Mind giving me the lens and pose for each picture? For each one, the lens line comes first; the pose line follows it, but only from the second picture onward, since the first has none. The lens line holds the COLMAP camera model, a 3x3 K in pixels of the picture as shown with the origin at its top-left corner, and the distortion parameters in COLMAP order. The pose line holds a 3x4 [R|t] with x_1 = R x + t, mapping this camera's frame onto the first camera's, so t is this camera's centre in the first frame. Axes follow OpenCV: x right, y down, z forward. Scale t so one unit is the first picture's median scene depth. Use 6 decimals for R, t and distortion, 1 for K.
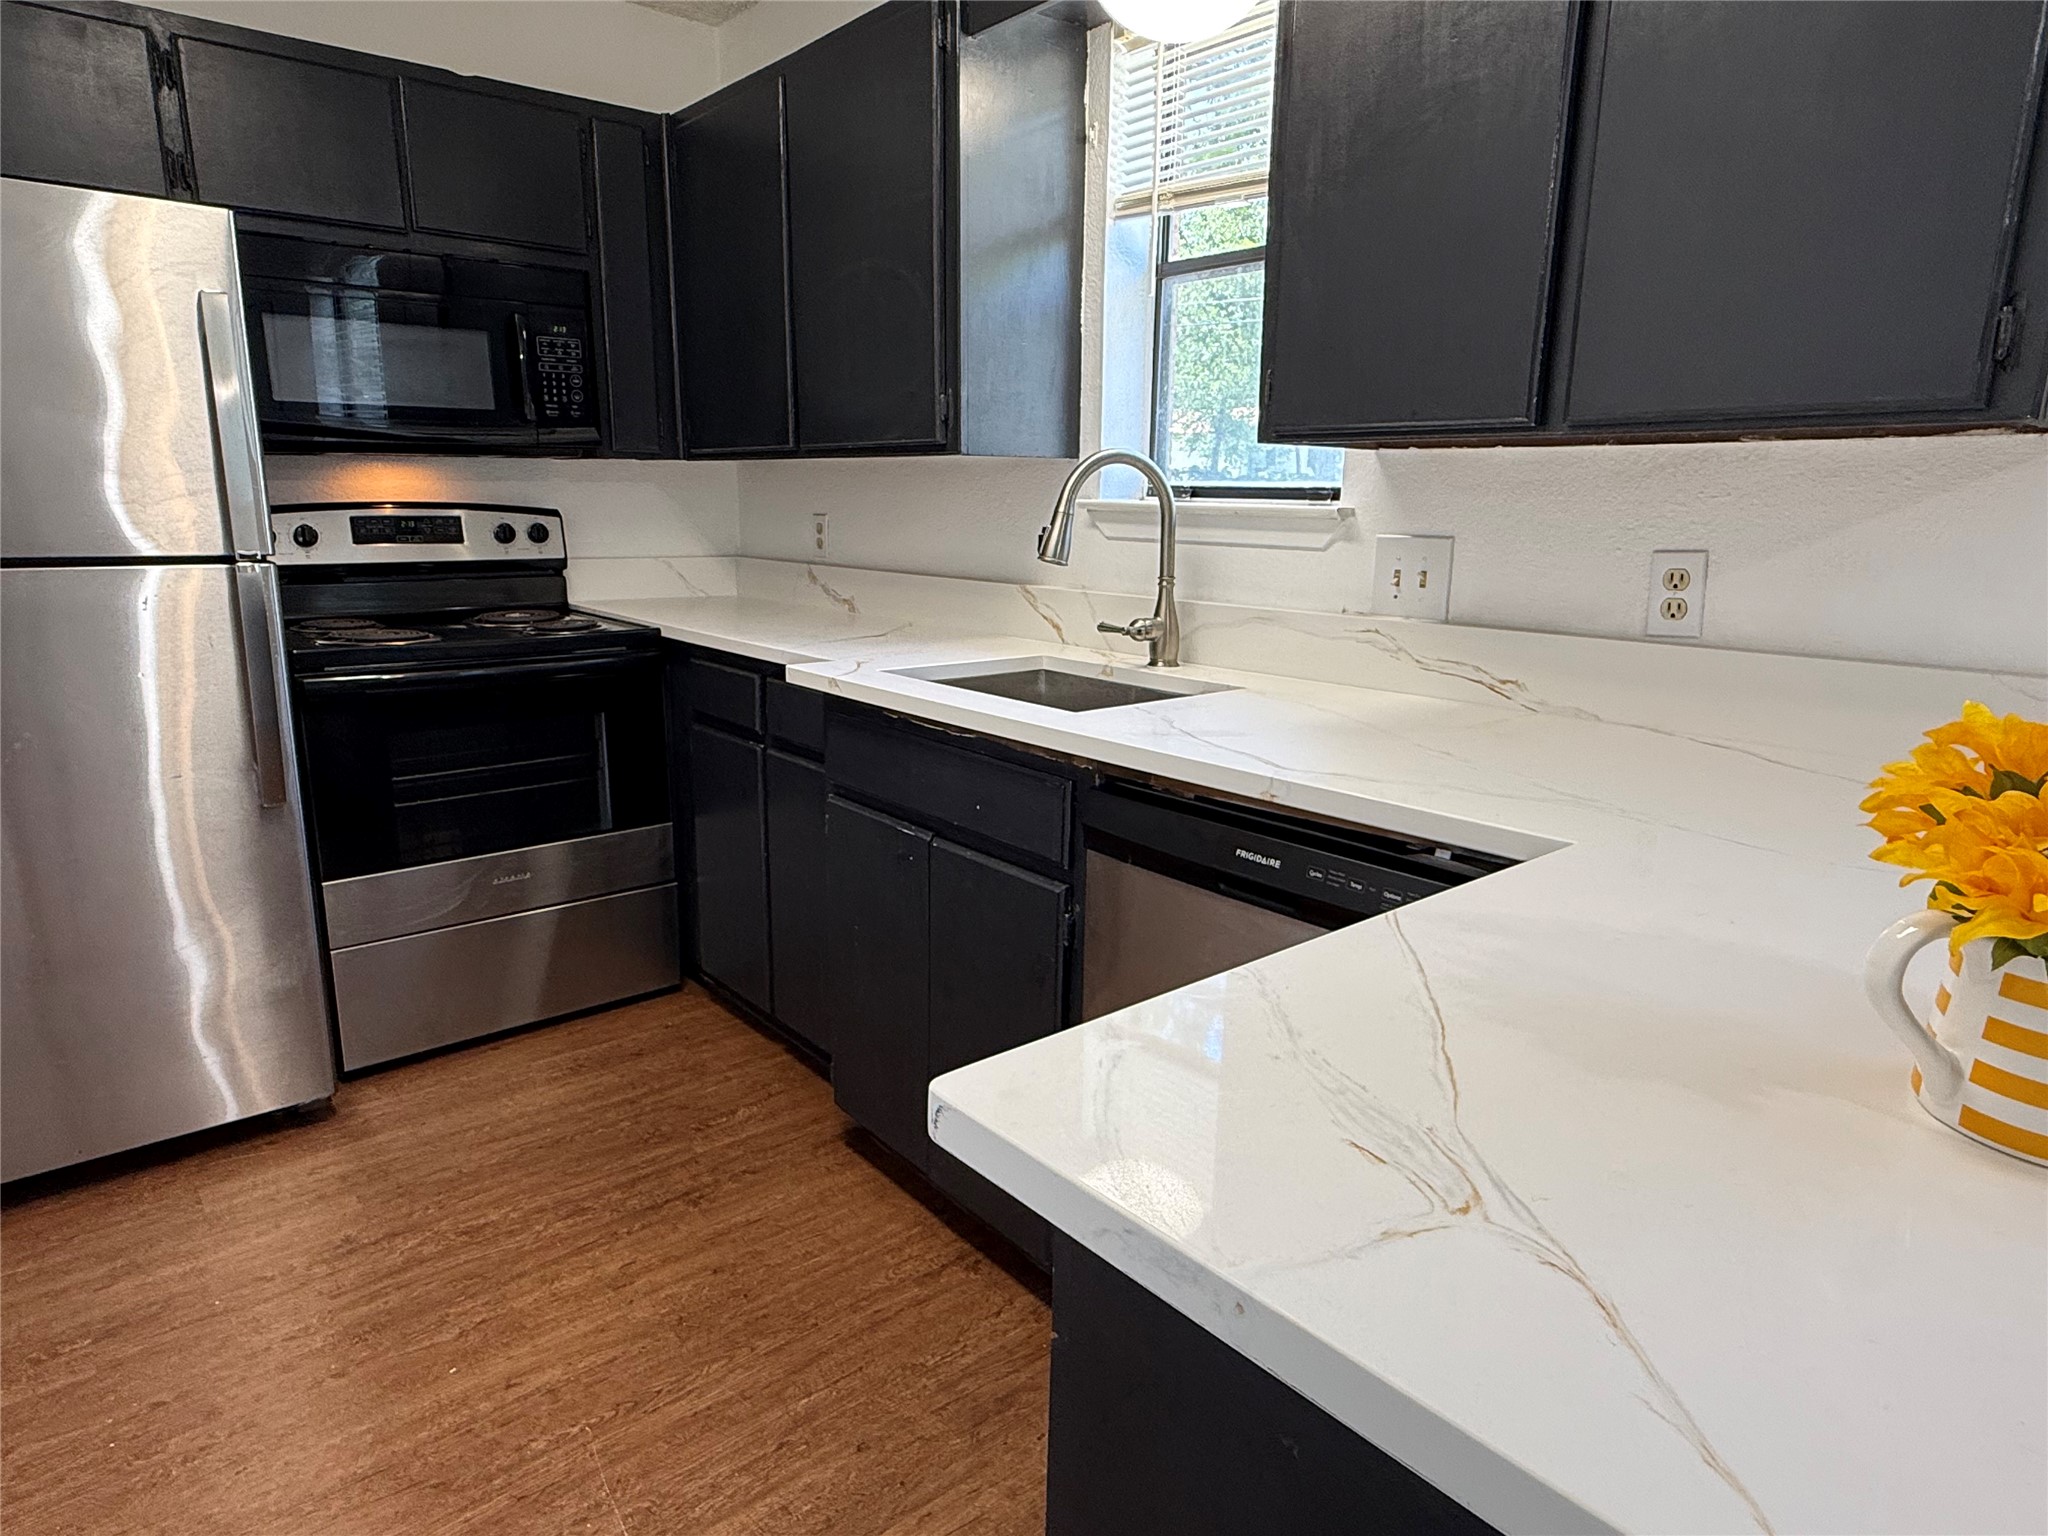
lens RADIAL K [[1177.1, 0, 1024.0], [0, 1177.1, 768.0], [0, 0, 1]] dist [-0.005524, 0.001526]
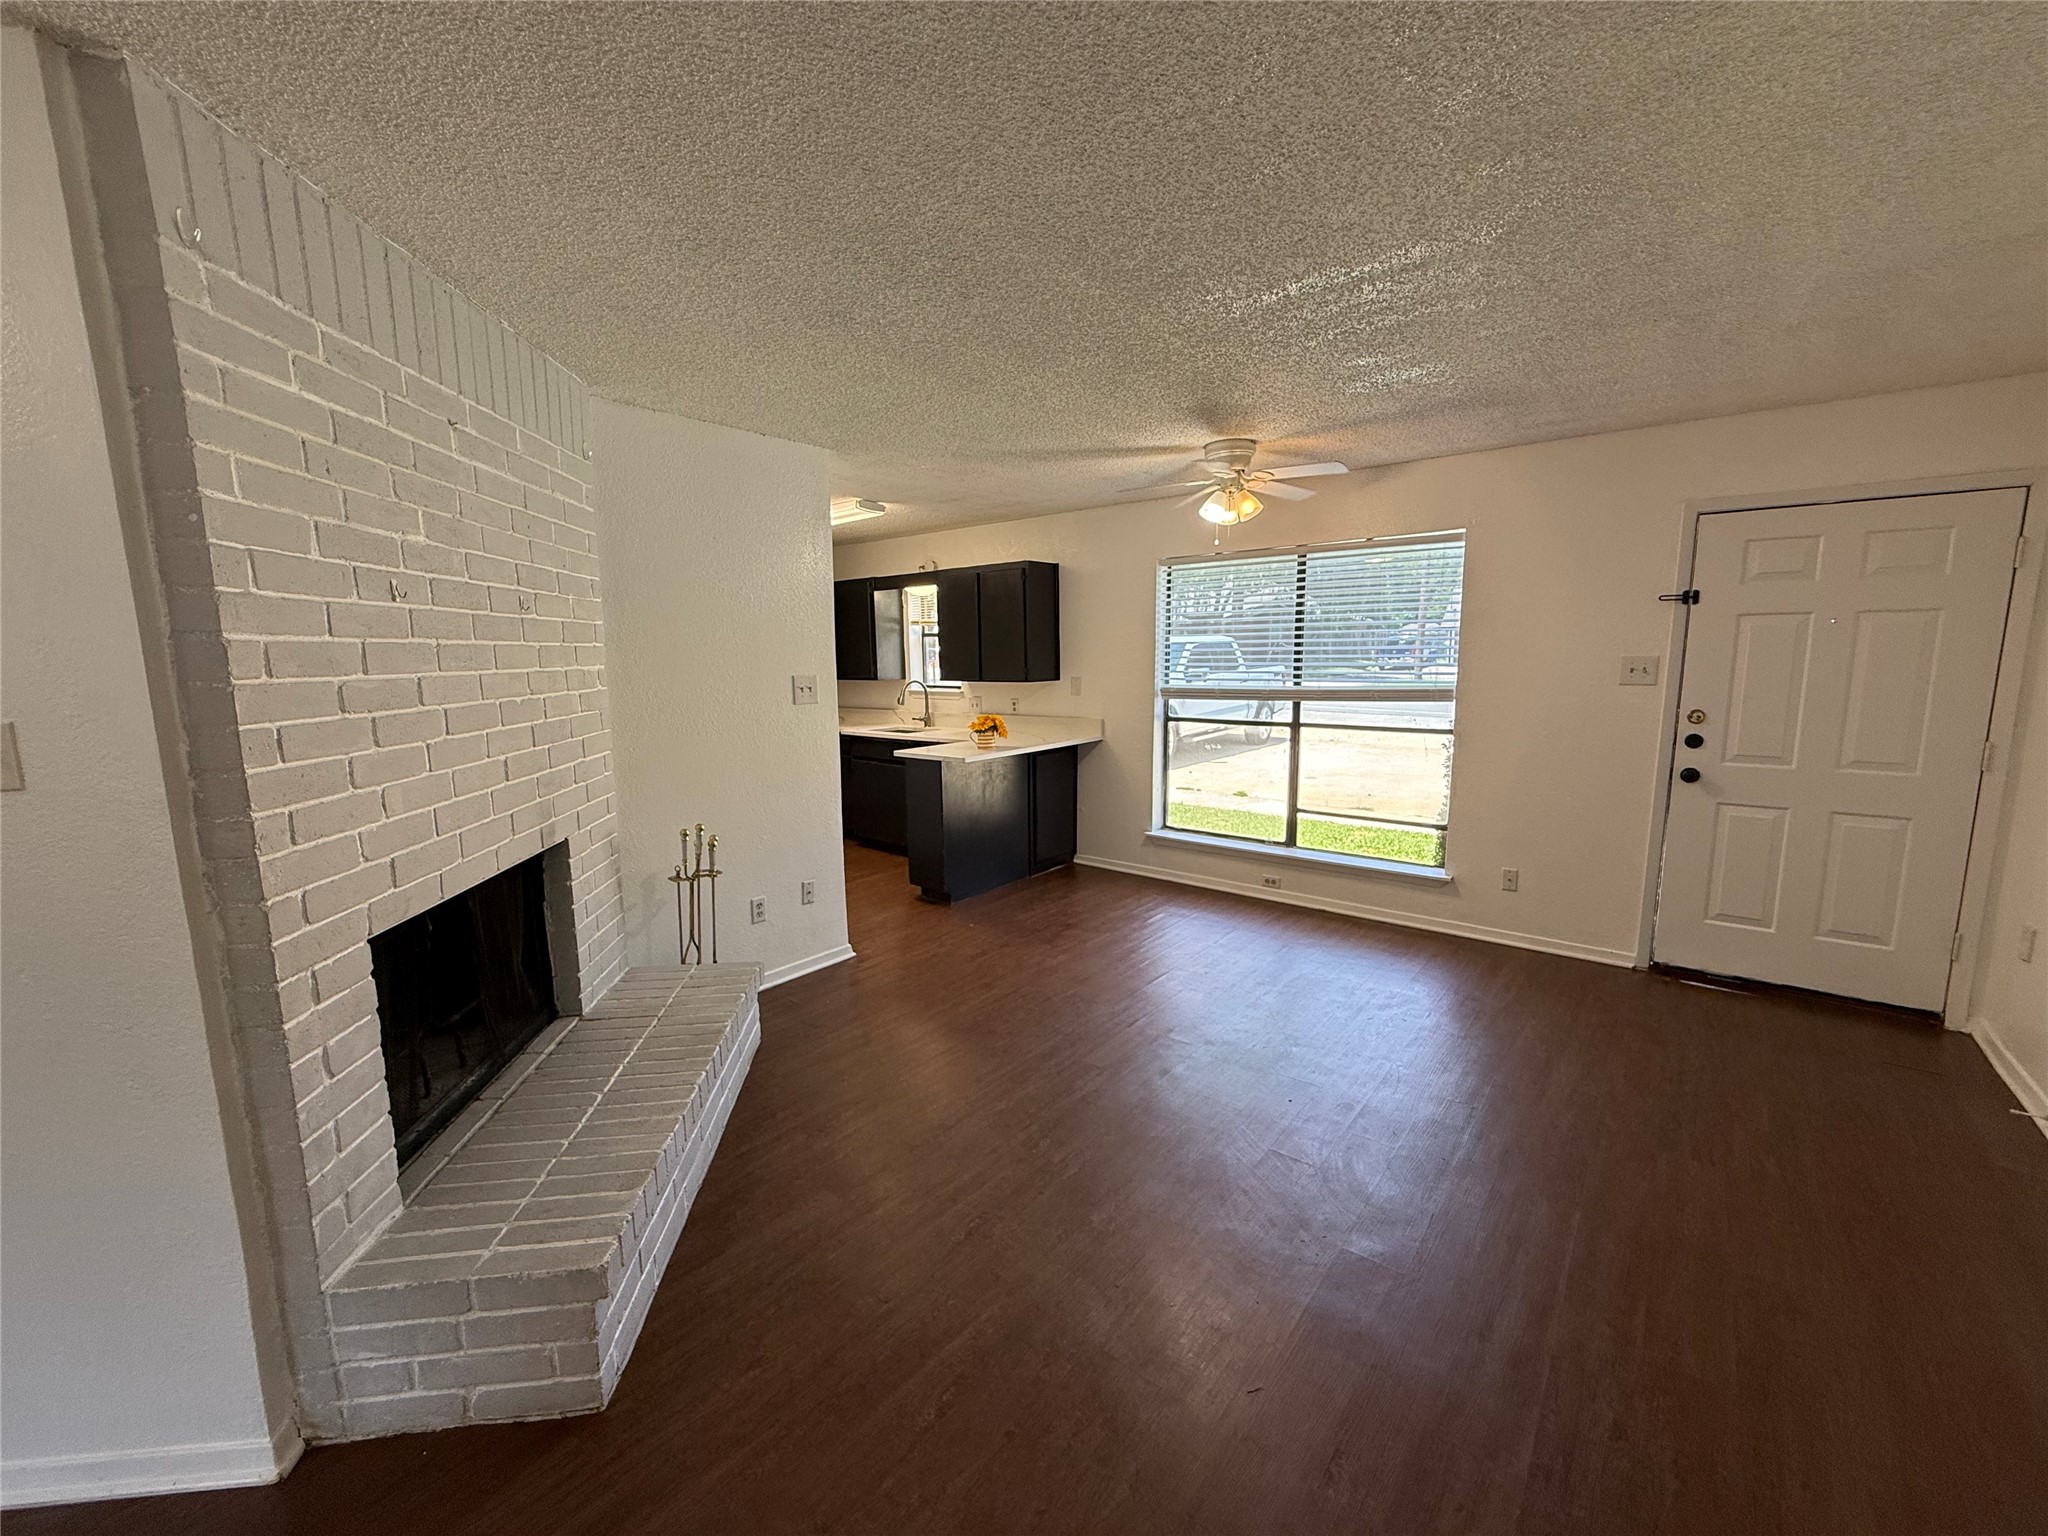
lens RADIAL K [[815.8, 0, 1018.0], [0, 815.8, 767.4], [0, 0, 1]] dist [0.001506, -0.000254]
pose [[0.983727, -0.052871, 0.171717, -0.074986], [0.067610, 0.994406, -0.081151, 0.307376], [-0.166465, 0.091440, 0.981798, -1.879343]]
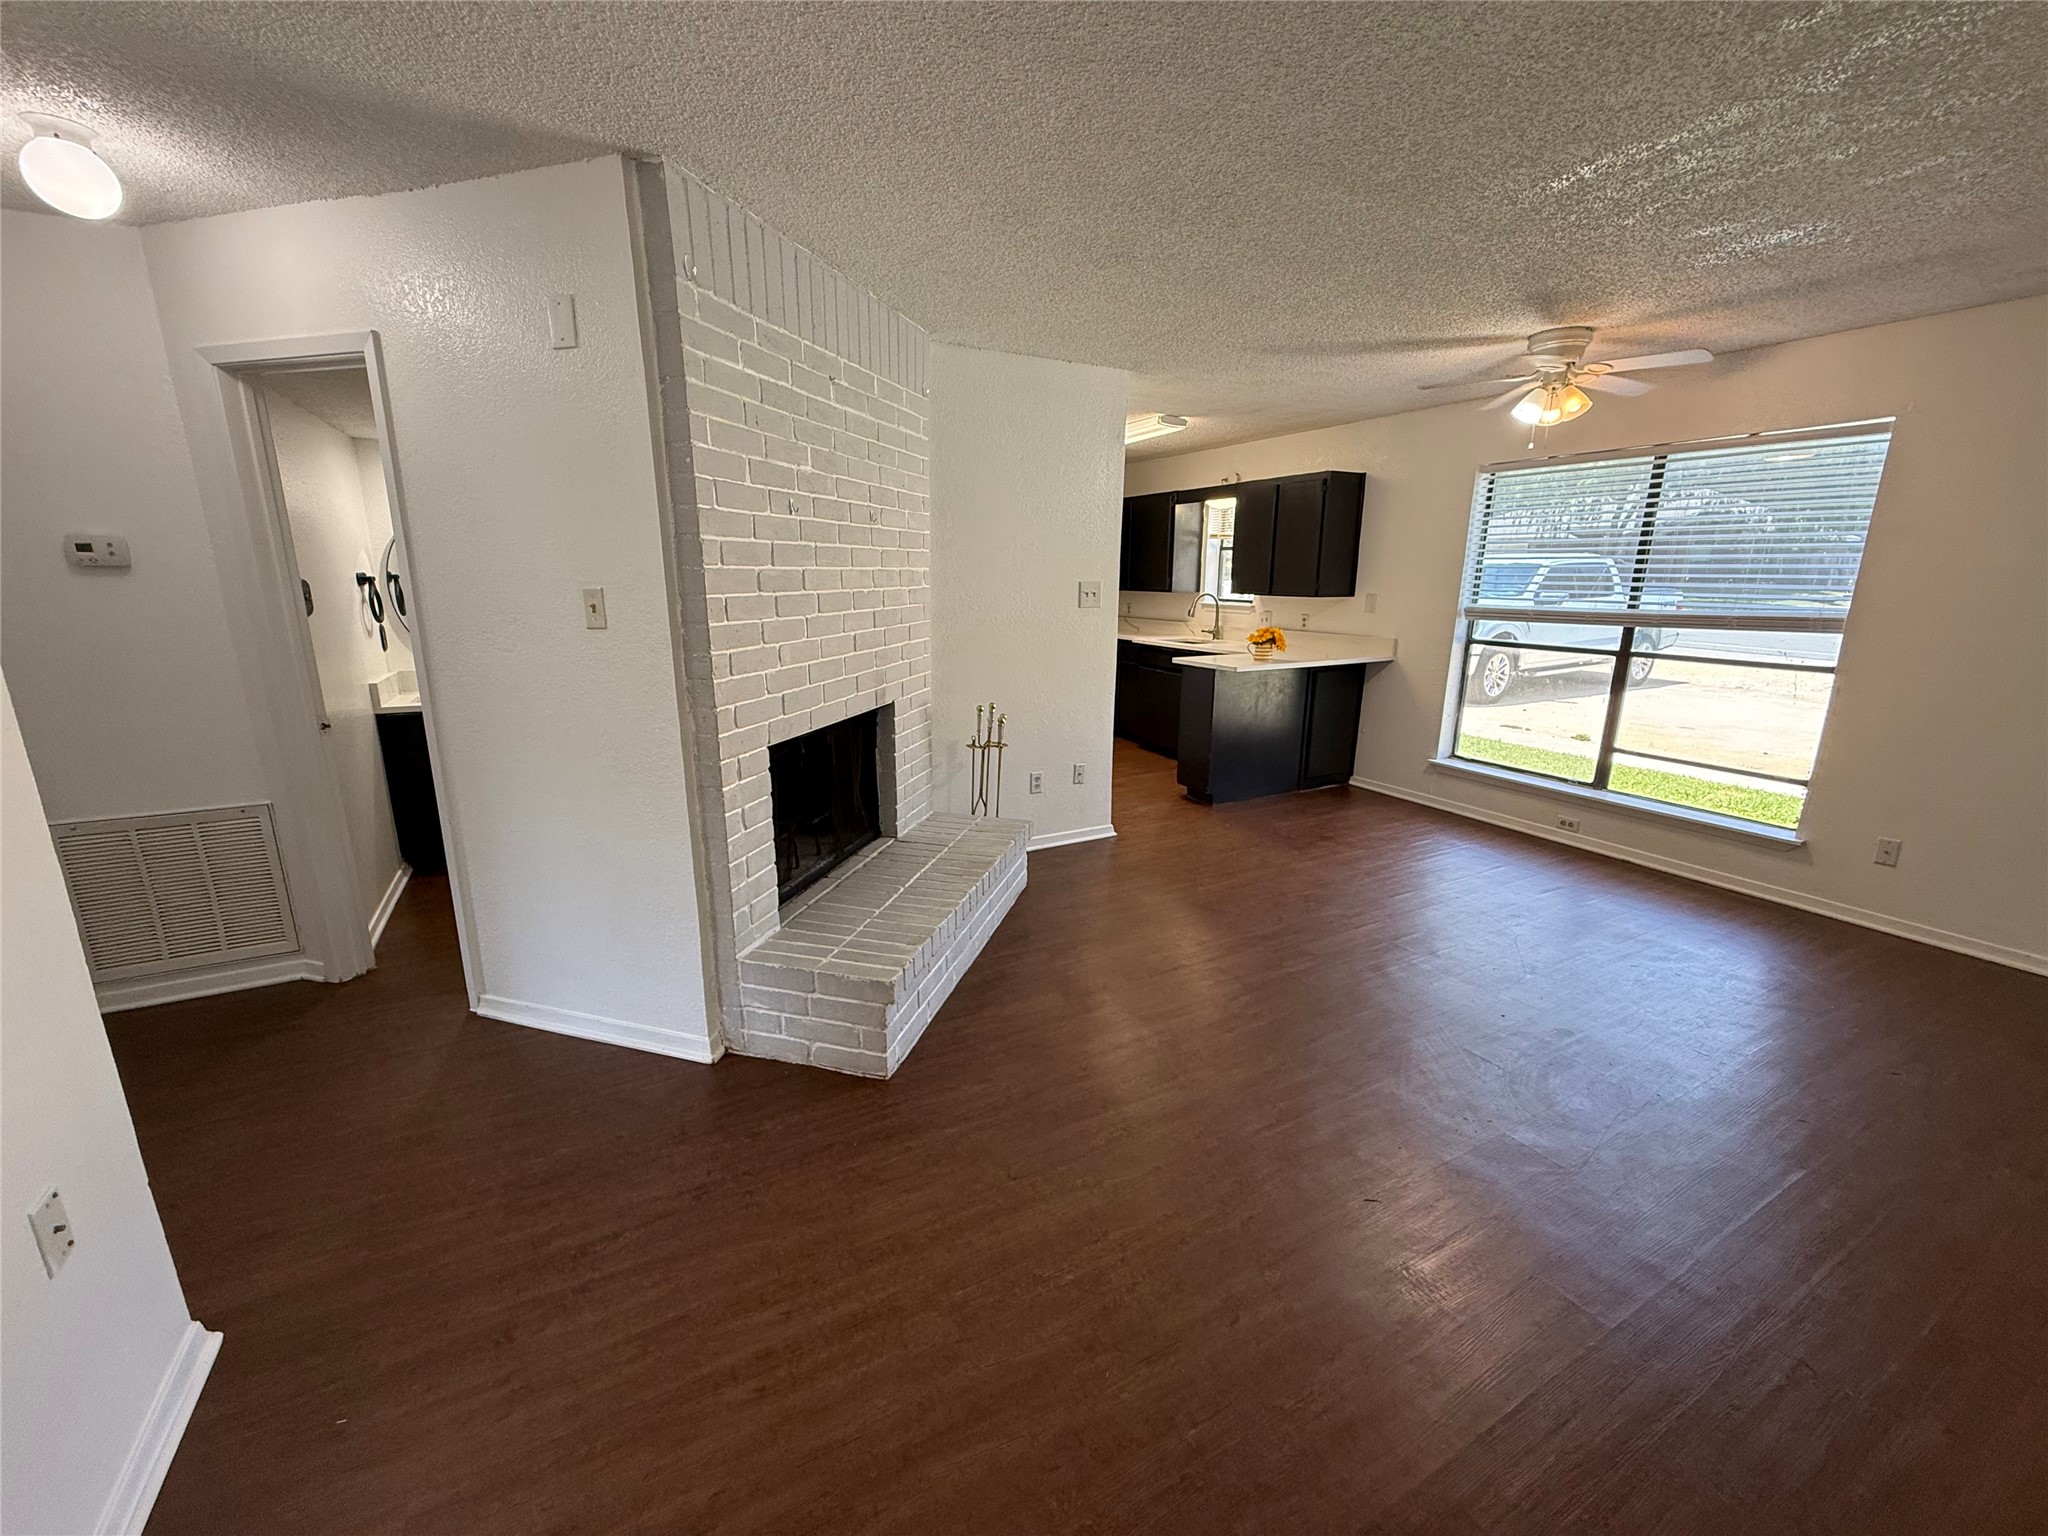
lens RADIAL K [[815.8, 0, 1018.0], [0, 815.8, 767.4], [0, 0, 1]] dist [0.001506, -0.000254]
pose [[0.978955, 0.038017, -0.200503, 0.019593], [-0.036617, 0.999272, 0.010686, 0.366978], [0.200764, -0.003119, 0.979635, -2.056299]]
